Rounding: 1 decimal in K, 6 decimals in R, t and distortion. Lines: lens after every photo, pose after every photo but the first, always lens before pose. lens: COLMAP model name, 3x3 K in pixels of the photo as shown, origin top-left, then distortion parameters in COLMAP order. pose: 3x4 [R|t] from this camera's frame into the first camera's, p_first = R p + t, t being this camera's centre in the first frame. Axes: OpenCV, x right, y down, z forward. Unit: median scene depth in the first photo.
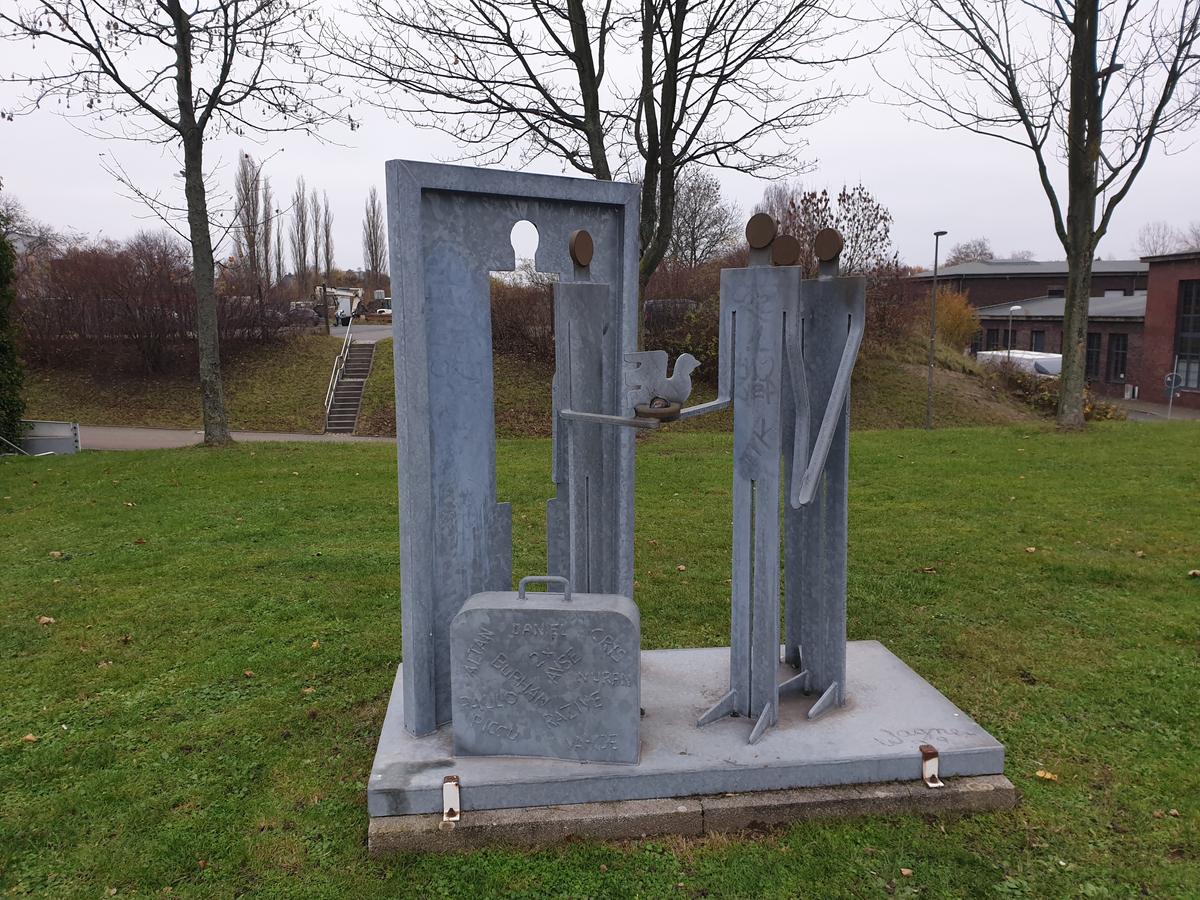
lens RADIAL K [[931.6, 0, 589.2], [0, 931.6, 459.2], [0, 0, 1]] dist [0.039450, -0.021537]
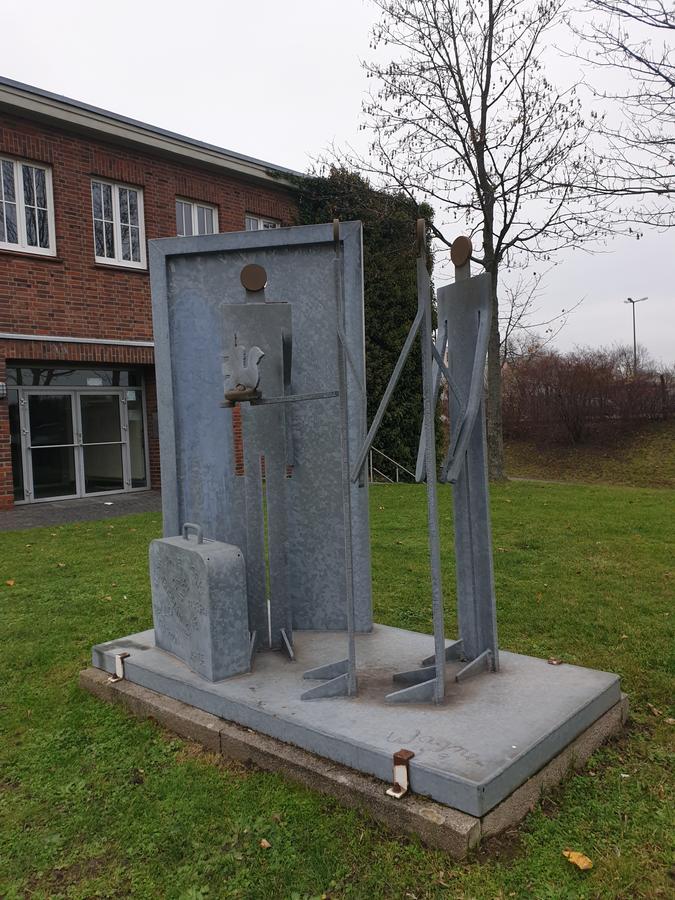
lens RADIAL K [[698.7, 0, 328.8], [0, 698.7, 451.4], [0, 0, 1]] dist [0.039450, -0.021537]
pose [[0.664630, 0.018690, -0.746939, 0.786797], [-0.085596, 0.995010, -0.051267, 0.055168], [0.742253, 0.098008, 0.662914, 0.446619]]
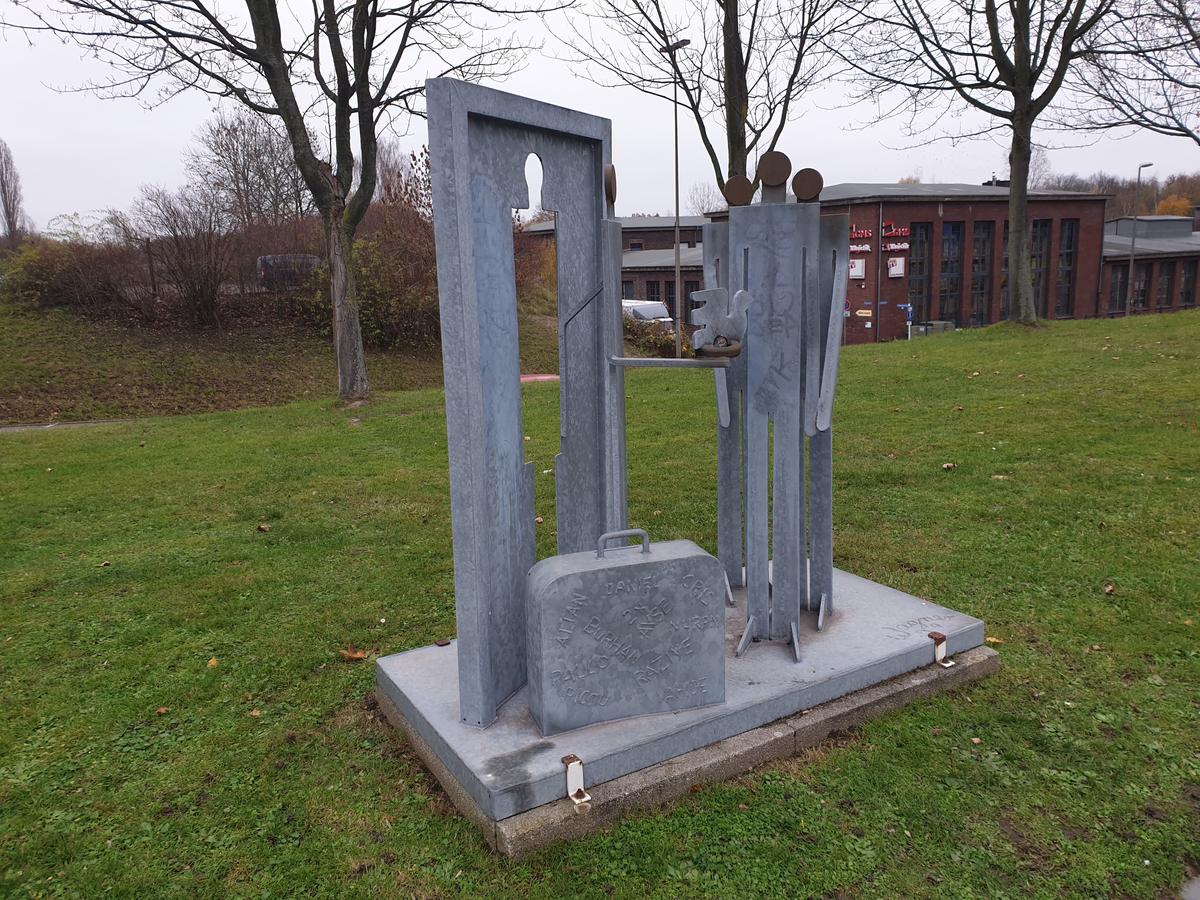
lens RADIAL K [[931.6, 0, 600.5], [0, 931.6, 448.7], [0, 0, 1]] dist [0.039450, -0.021537]
pose [[0.908896, -0.102546, 0.404218, -0.423321], [0.088486, 0.994647, 0.053370, -0.010140], [-0.407527, -0.012740, 0.913104, 0.132640]]
